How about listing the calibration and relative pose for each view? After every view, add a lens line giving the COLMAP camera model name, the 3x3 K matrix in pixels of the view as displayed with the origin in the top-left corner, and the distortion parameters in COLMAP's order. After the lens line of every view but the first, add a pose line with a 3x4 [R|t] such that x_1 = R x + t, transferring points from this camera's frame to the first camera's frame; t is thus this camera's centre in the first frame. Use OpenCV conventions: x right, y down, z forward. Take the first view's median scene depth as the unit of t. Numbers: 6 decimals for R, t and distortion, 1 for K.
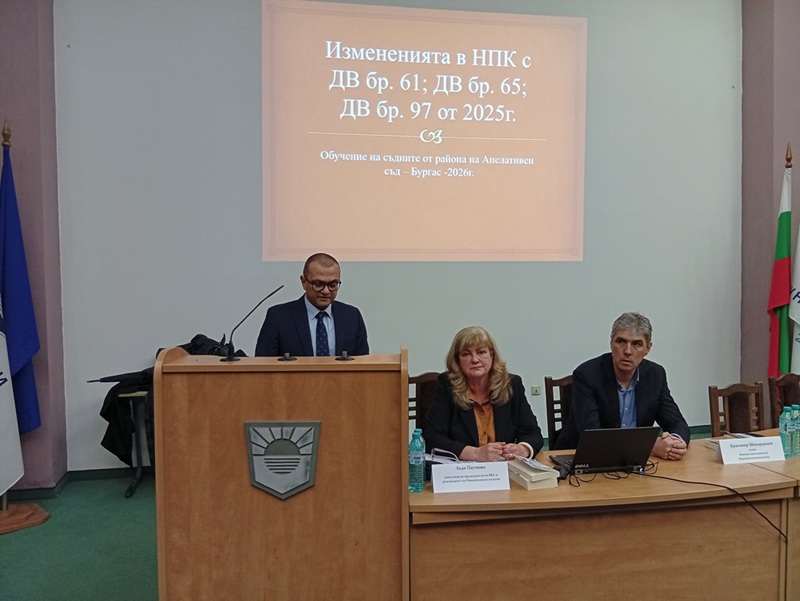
lens RADIAL K [[639.8, 0, 400.0], [0, 639.8, 300.5], [0, 0, 1]] dist [0.038470, -0.002358]
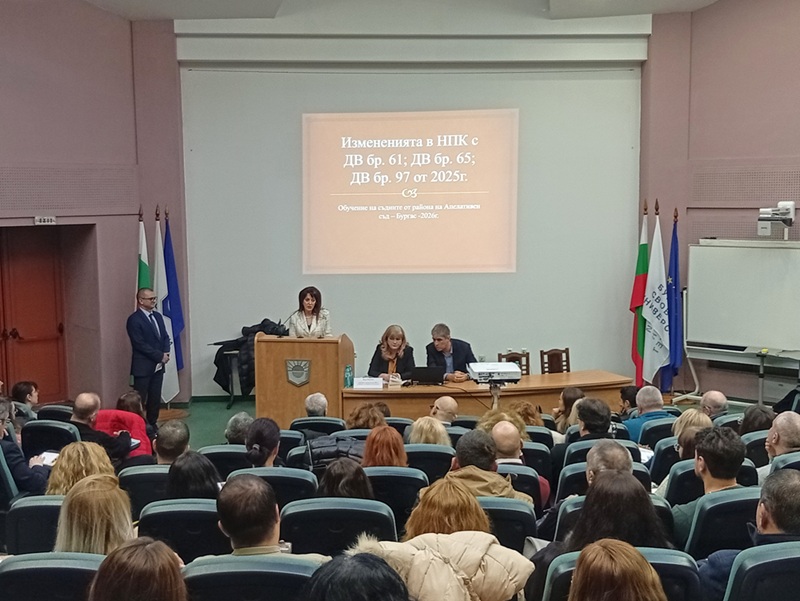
lens RADIAL K [[975.7, 0, 400.0], [0, 975.7, 300.5], [0, 0, 1]] dist [-0.000135, 0.002634]
pose [[0.988373, 0.017298, -0.151064, 0.394061], [-0.007394, 0.997800, 0.065880, -0.155236], [0.151872, -0.063997, 0.986326, -1.372454]]
